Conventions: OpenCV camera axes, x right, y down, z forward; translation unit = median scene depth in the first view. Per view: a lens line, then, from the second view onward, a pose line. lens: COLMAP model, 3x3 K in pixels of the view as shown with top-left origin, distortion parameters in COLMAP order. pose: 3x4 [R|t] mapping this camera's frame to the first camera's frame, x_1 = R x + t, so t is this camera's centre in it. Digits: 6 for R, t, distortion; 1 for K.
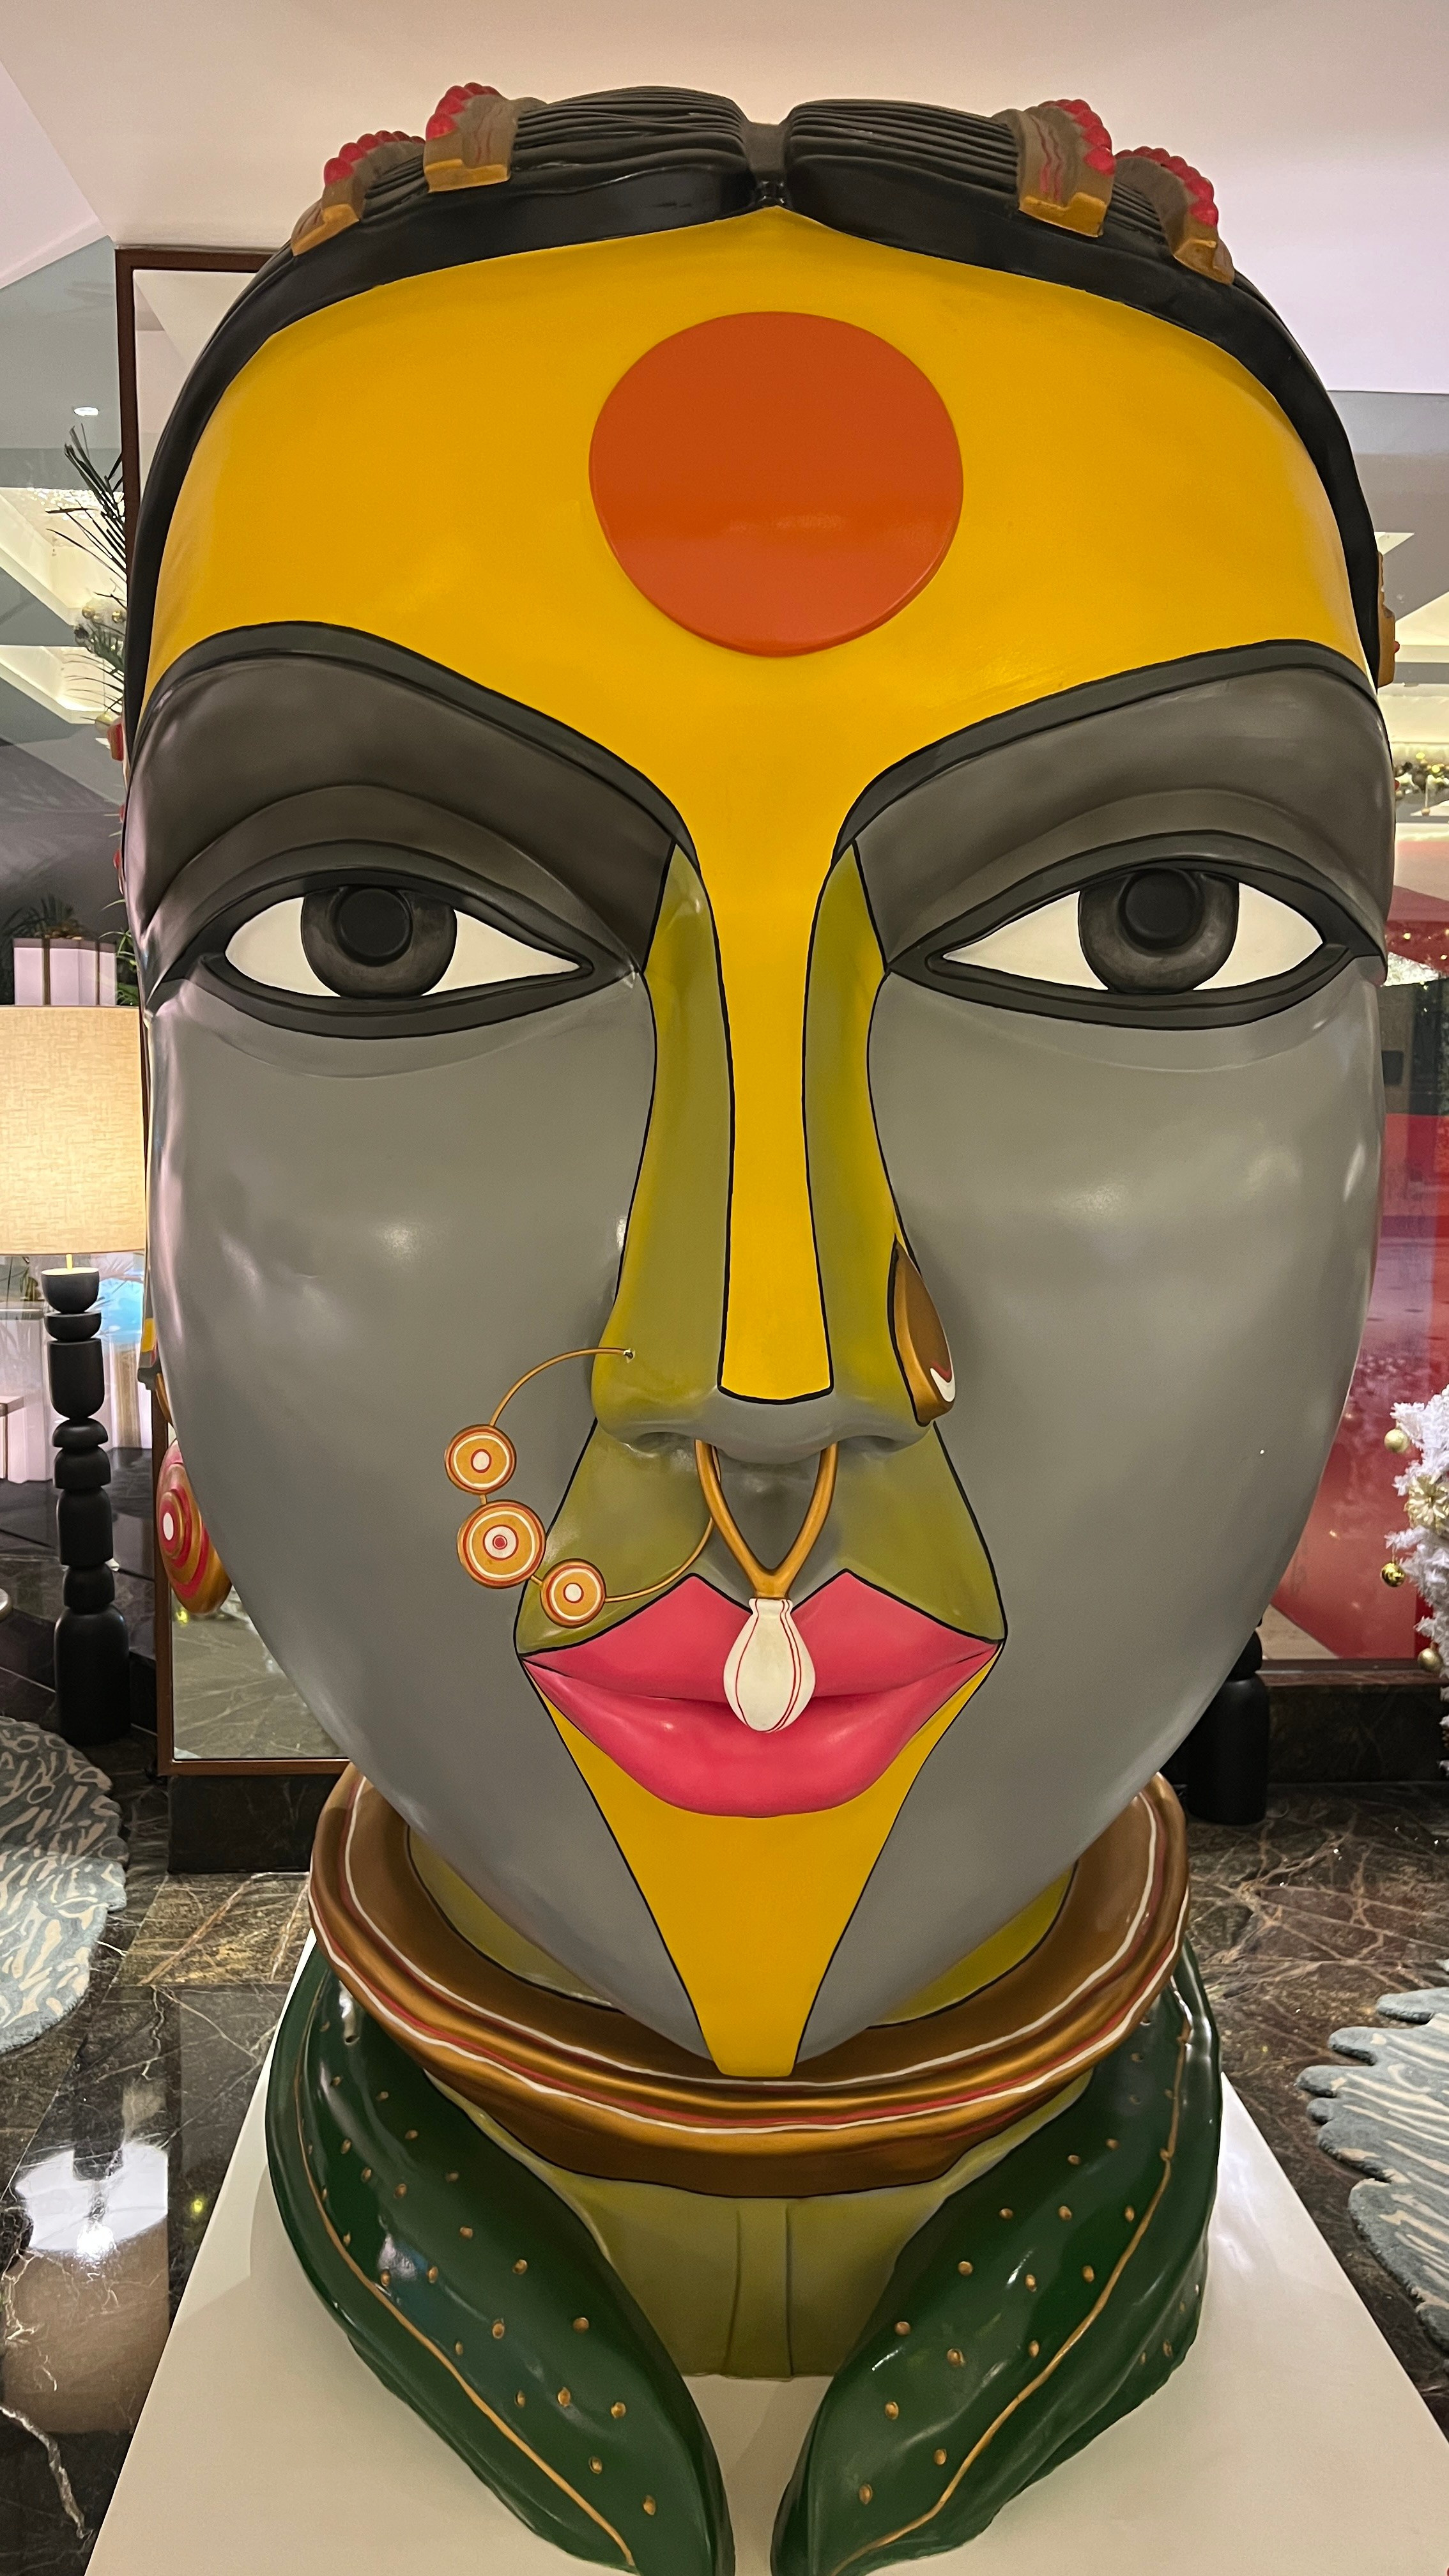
lens RADIAL K [[1926.0, 0, 723.7], [0, 1926.0, 1298.7], [0, 0, 1]] dist [0.027592, -0.000965]
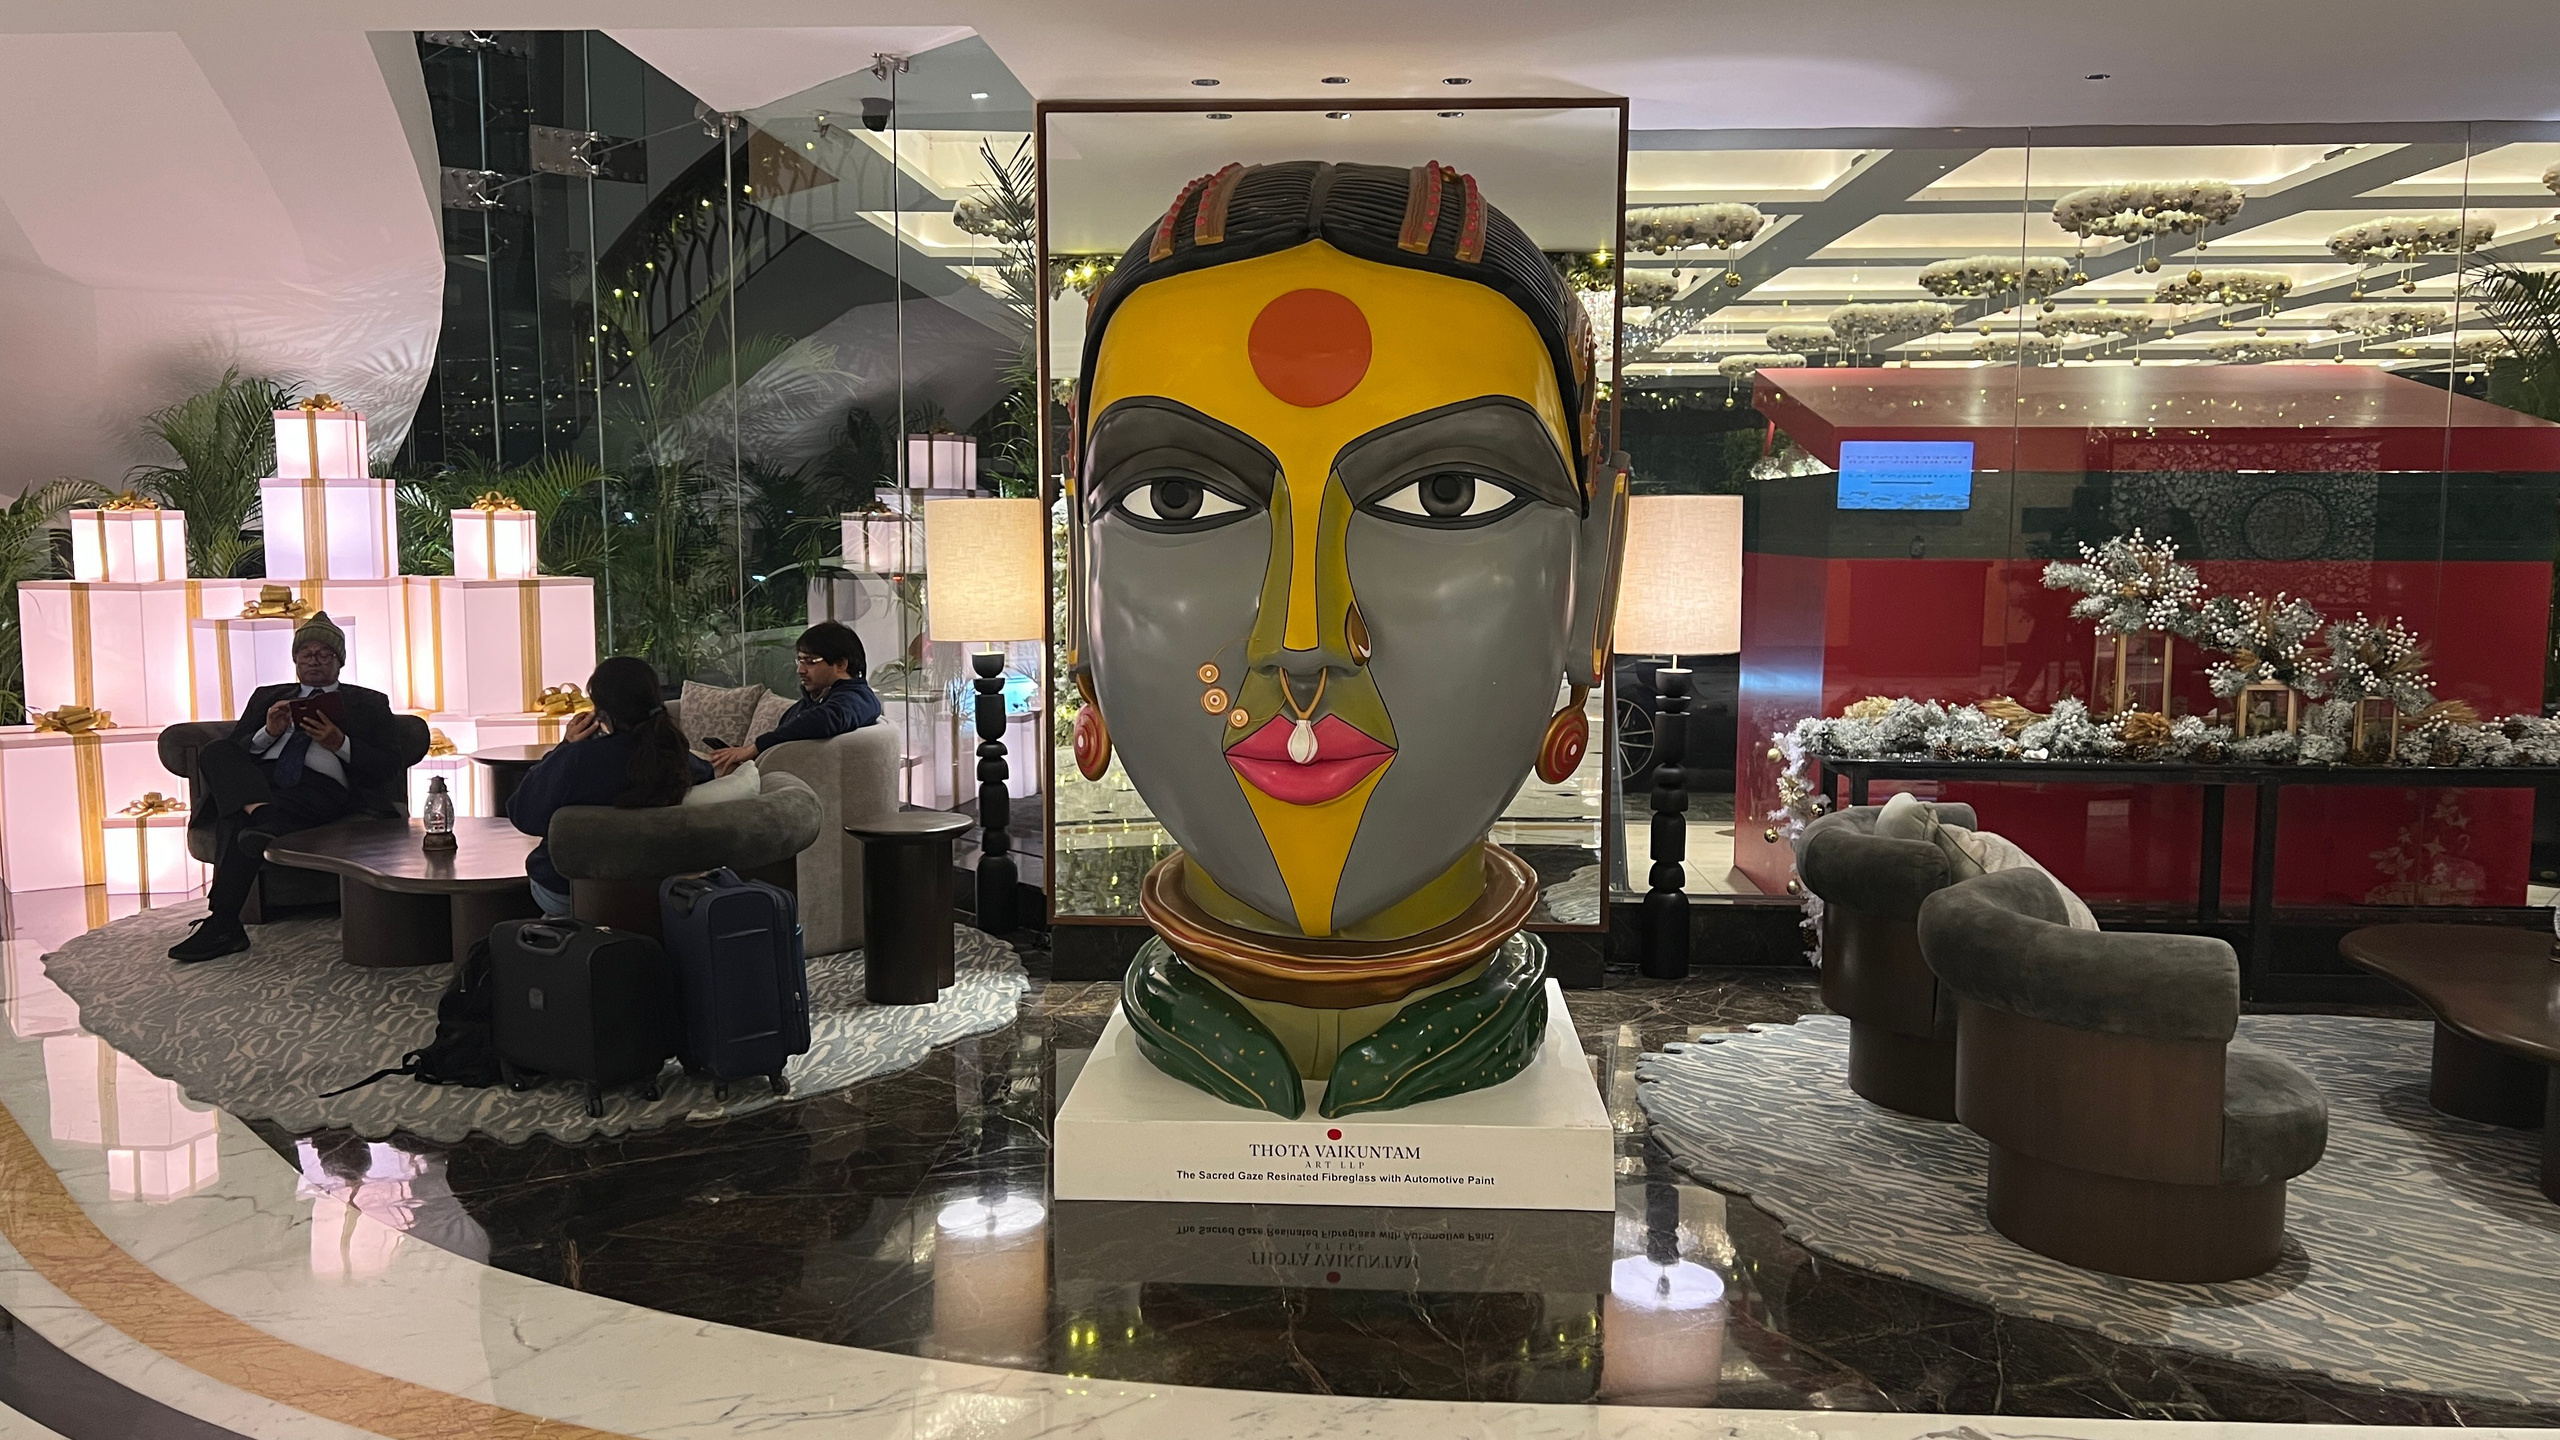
lens RADIAL K [[1914.1, 0, 1275.5], [0, 1914.1, 712.8], [0, 0, 1]] dist [0.027592, -0.000965]
pose [[0.993538, 0.006239, -0.113330, 0.290903], [-0.007881, 0.999870, -0.014048, 0.168906], [0.113228, 0.014850, 0.993458, -1.800356]]
